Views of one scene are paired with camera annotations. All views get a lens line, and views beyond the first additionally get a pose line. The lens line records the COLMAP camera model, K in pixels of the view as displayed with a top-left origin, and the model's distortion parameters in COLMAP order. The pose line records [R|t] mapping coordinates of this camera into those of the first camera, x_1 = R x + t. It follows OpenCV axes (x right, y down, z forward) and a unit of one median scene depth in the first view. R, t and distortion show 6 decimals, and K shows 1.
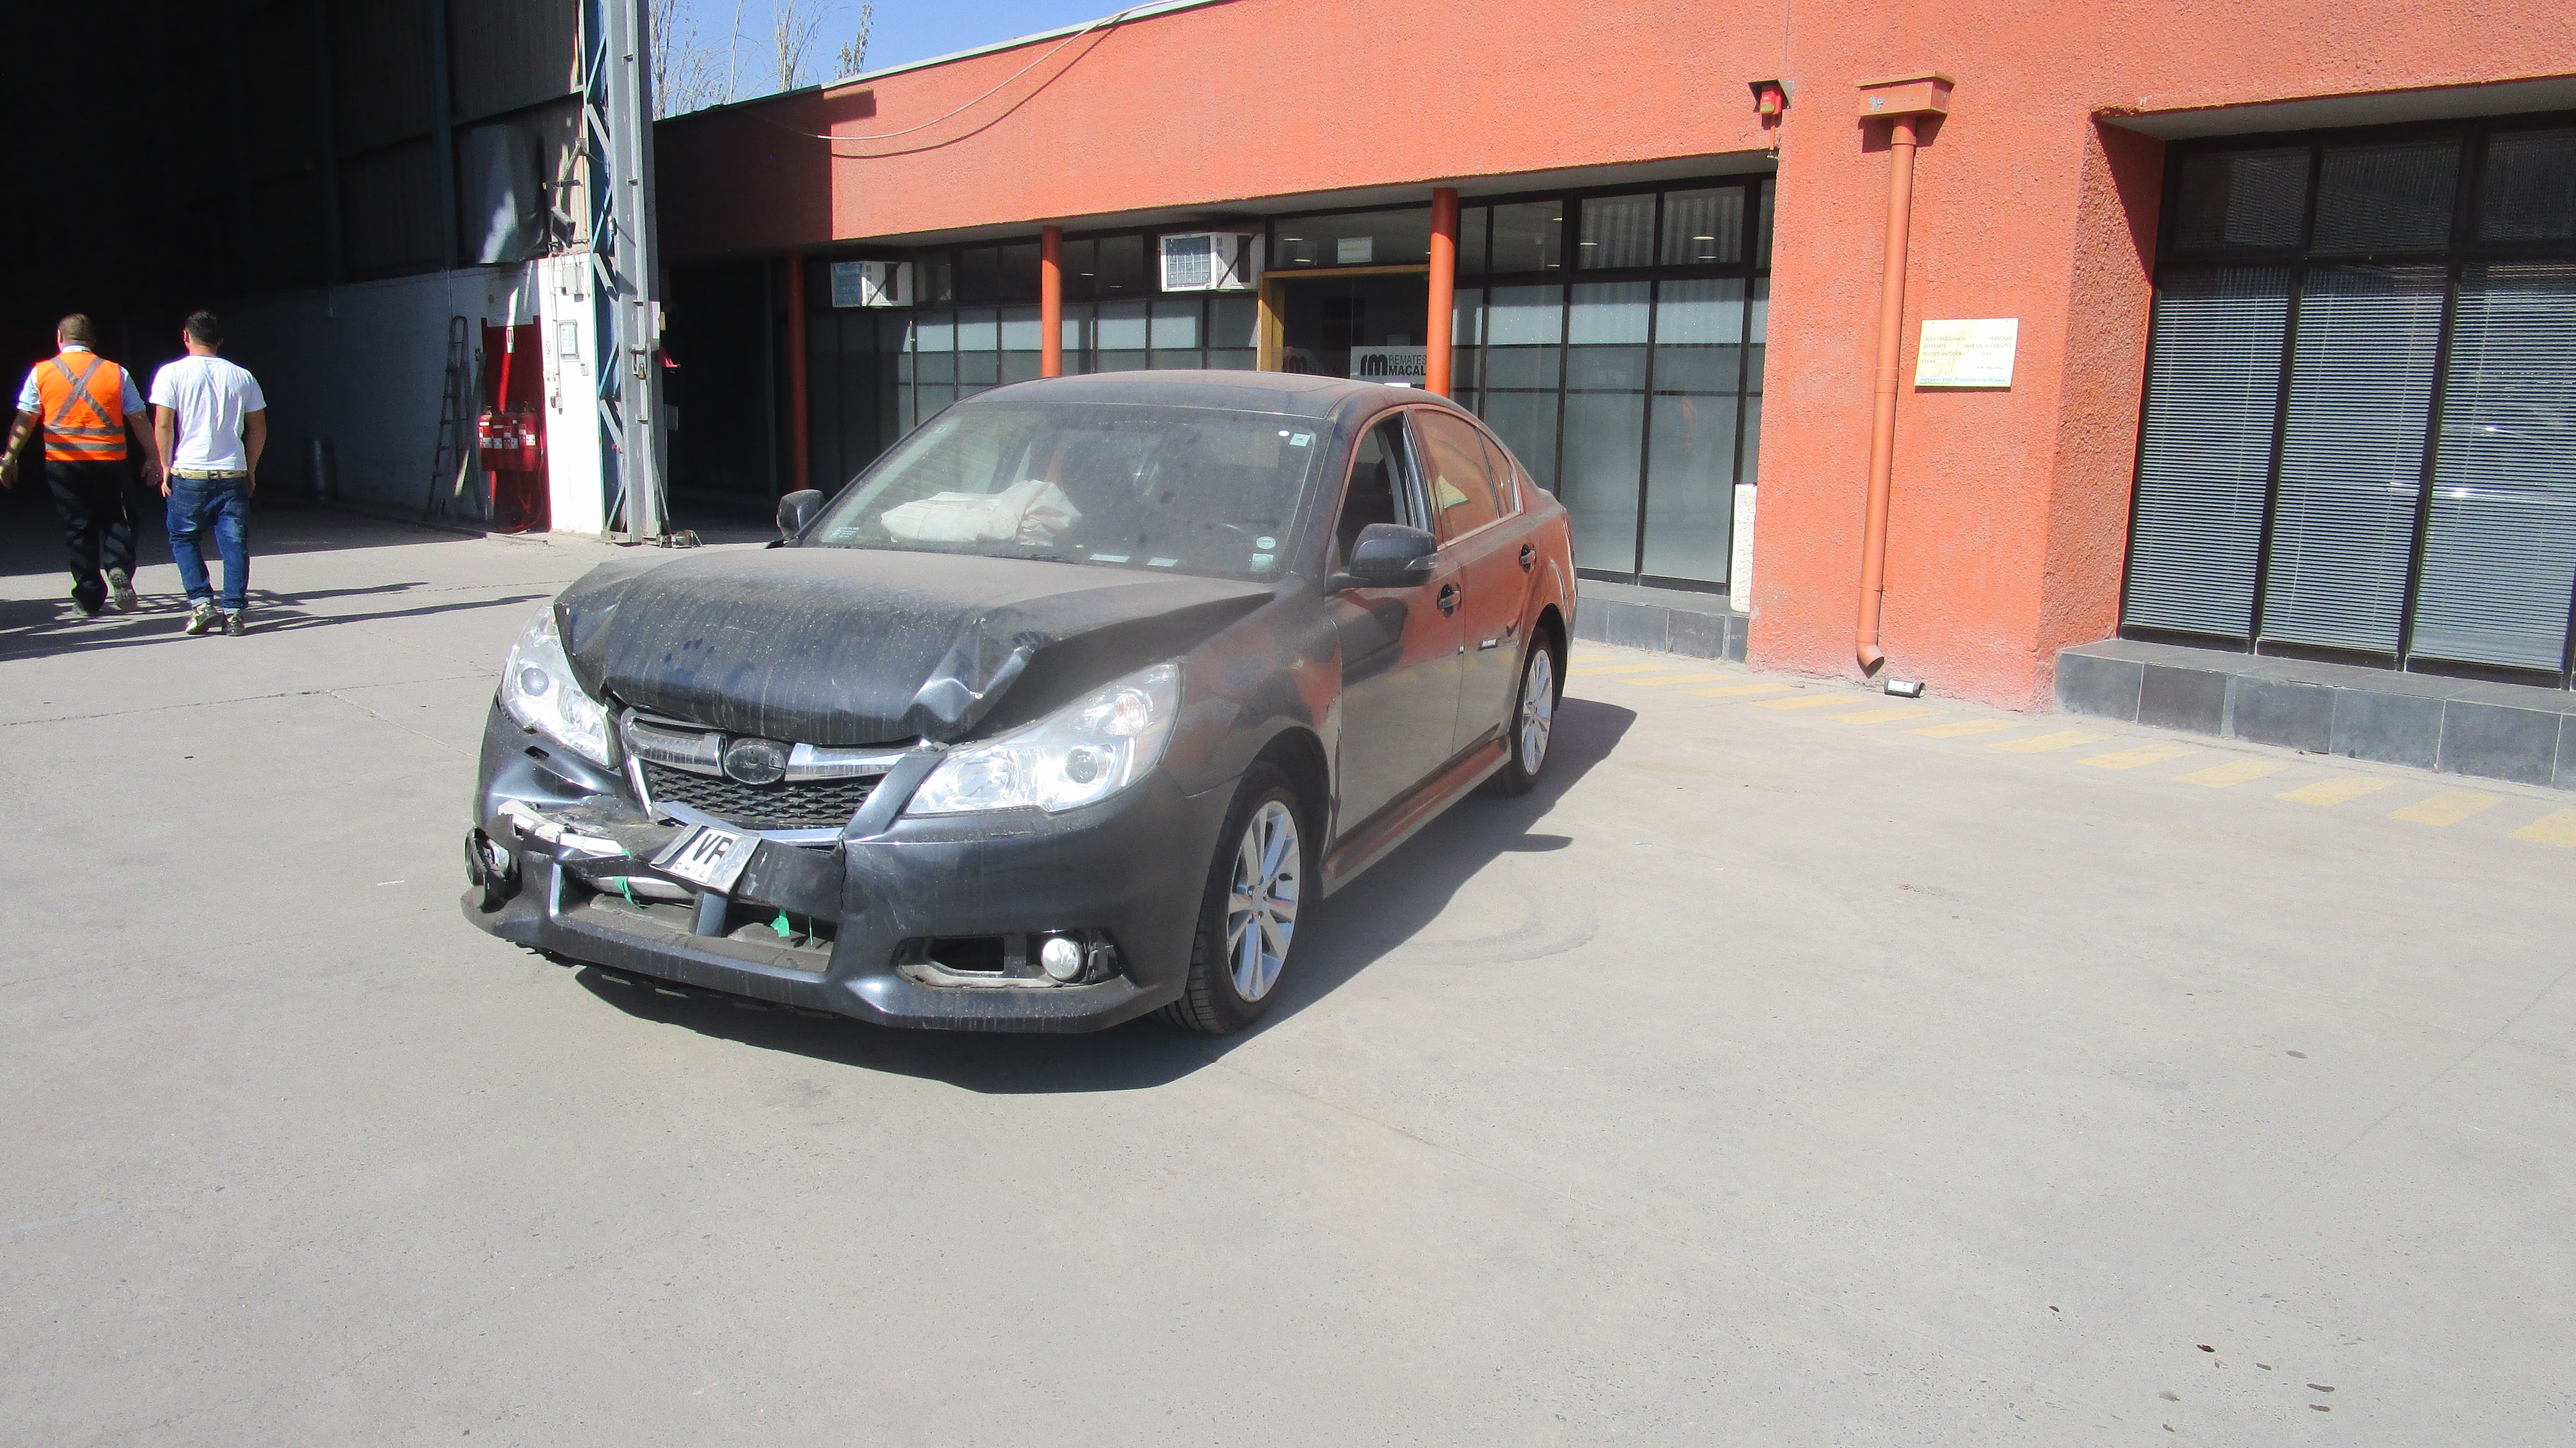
lens RADIAL K [[1872.1, 0, 1288.0], [0, 1872.1, 724.0], [0, 0, 1]] dist [-0.018880, 0.003904]
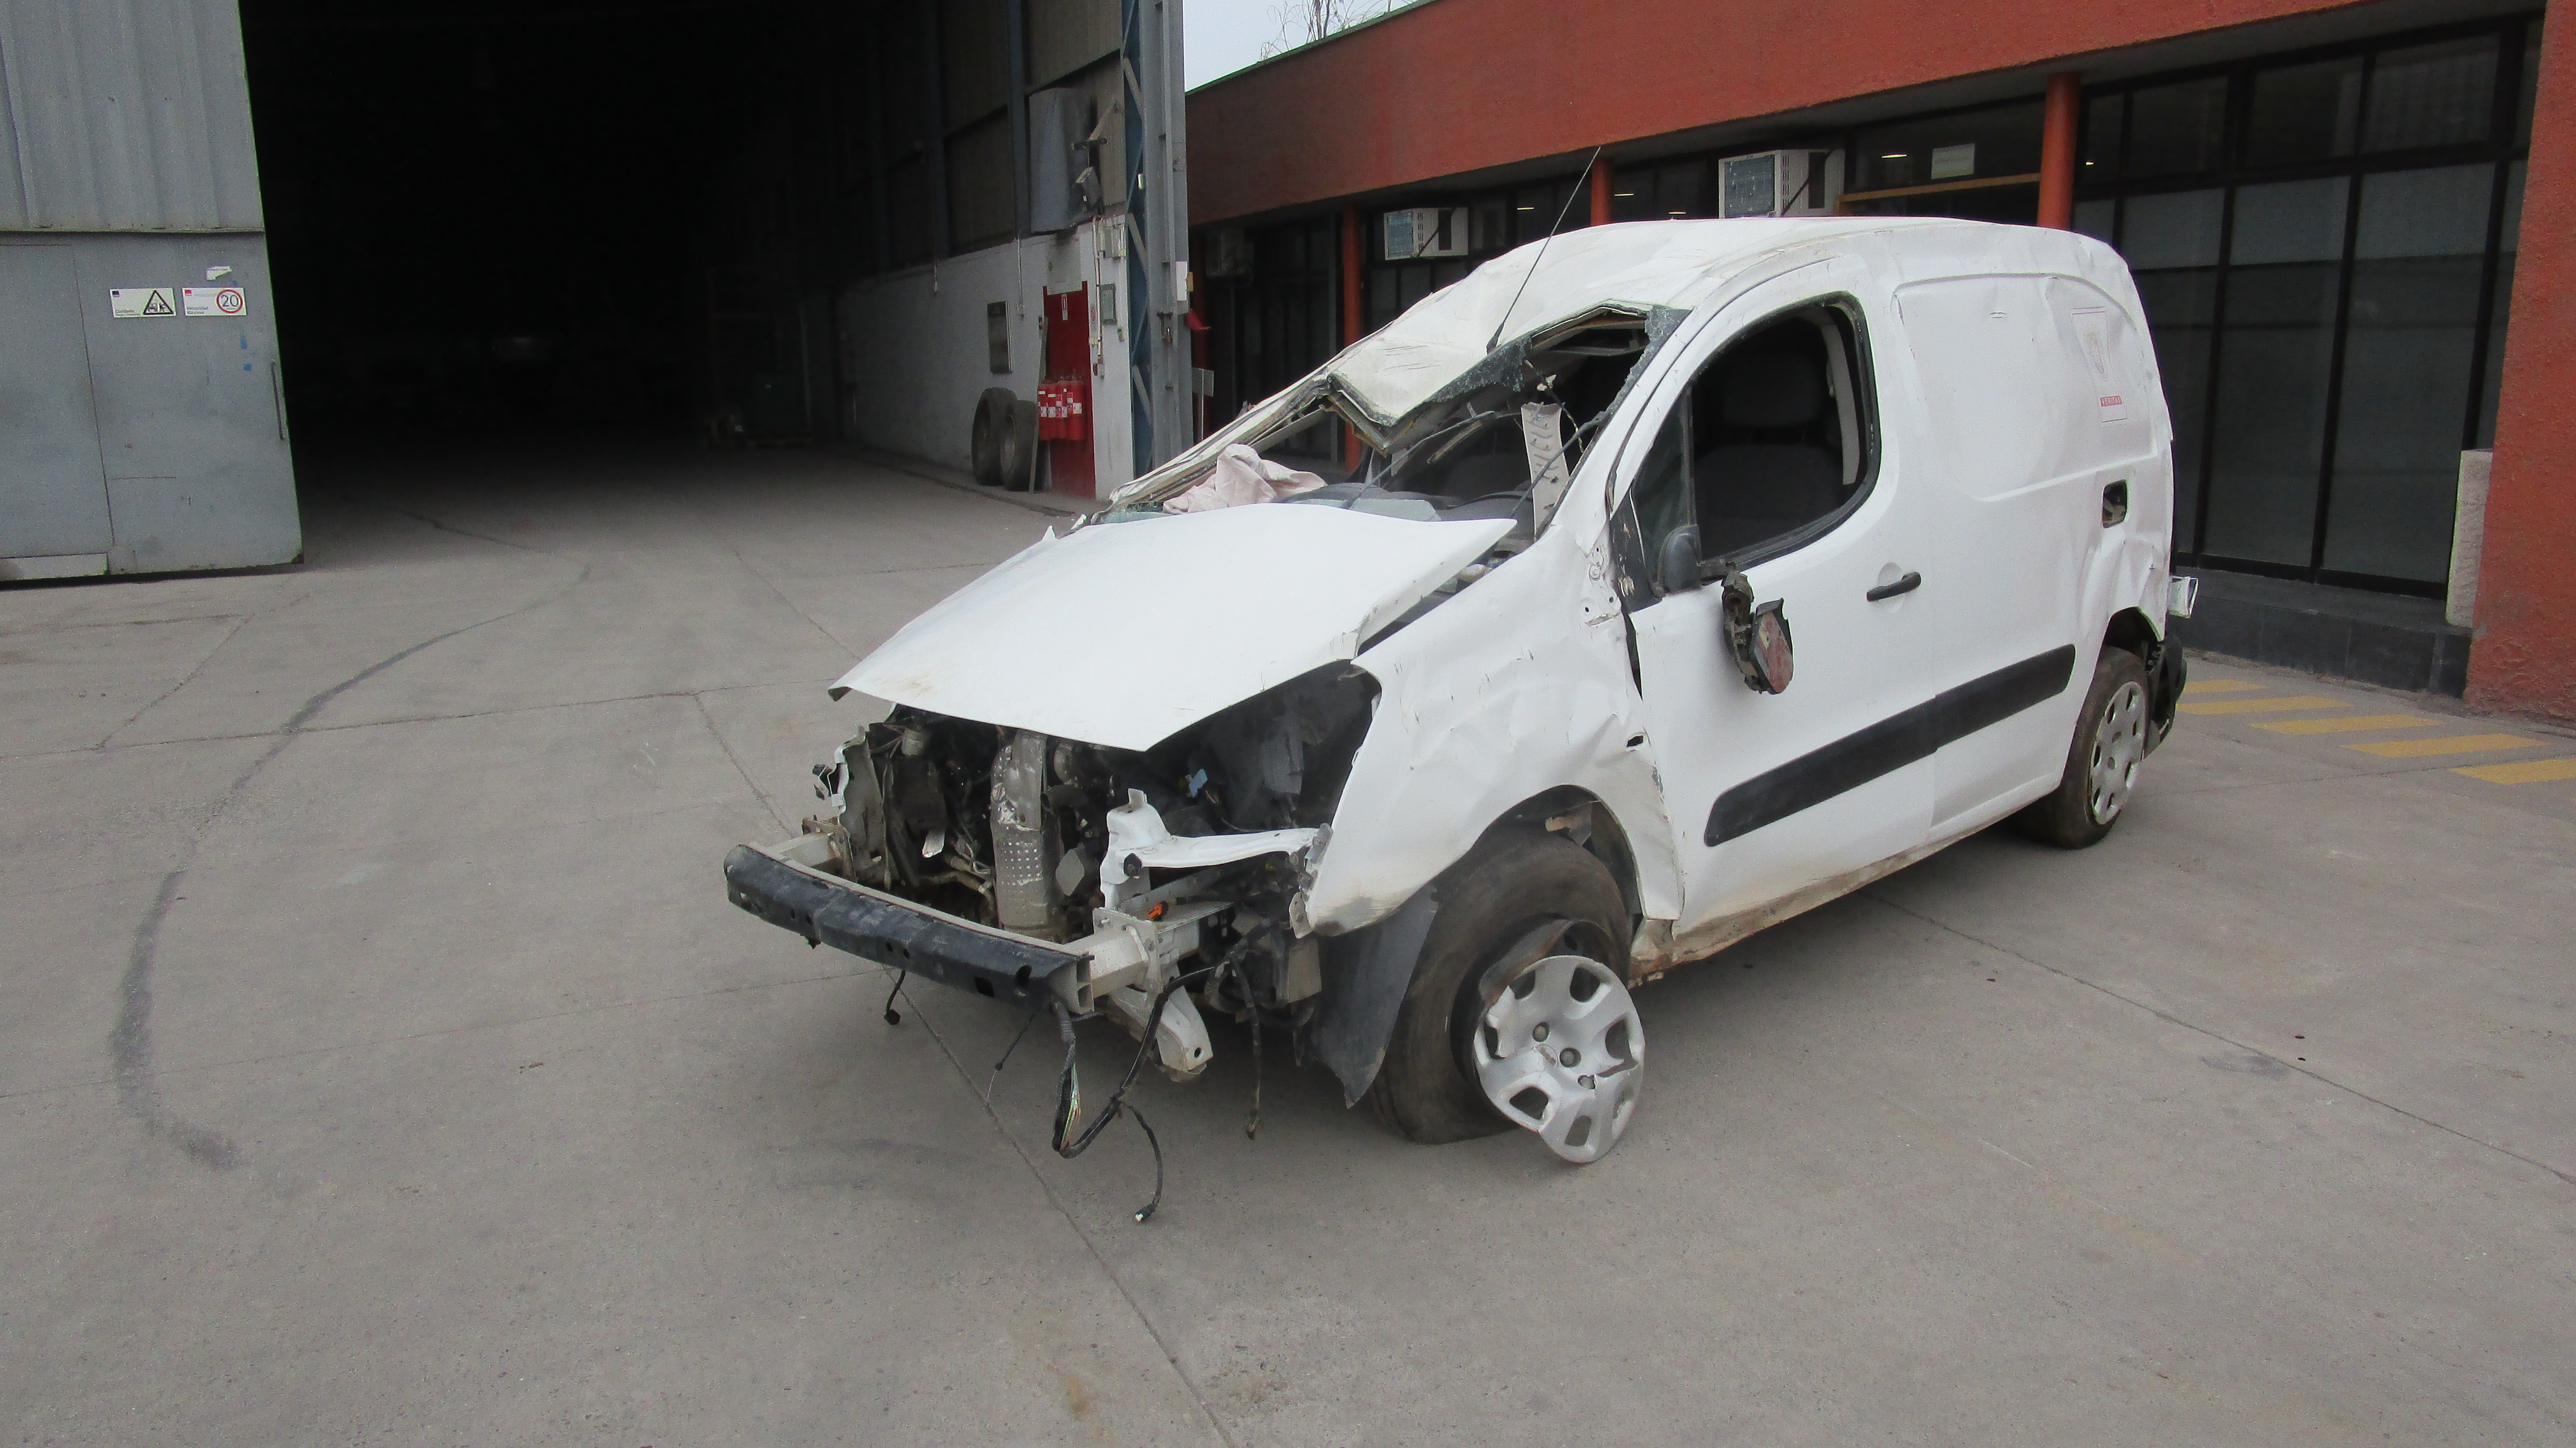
lens RADIAL K [[1853.8, 0, 1278.2], [0, 1853.8, 724.2], [0, 0, 1]] dist [-0.016085, -0.001835]
pose [[0.936732, 0.041434, -0.347587, 0.057209], [-0.032234, 0.998961, 0.032212, -0.028011], [0.348560, -0.018970, 0.937094, 0.158053]]
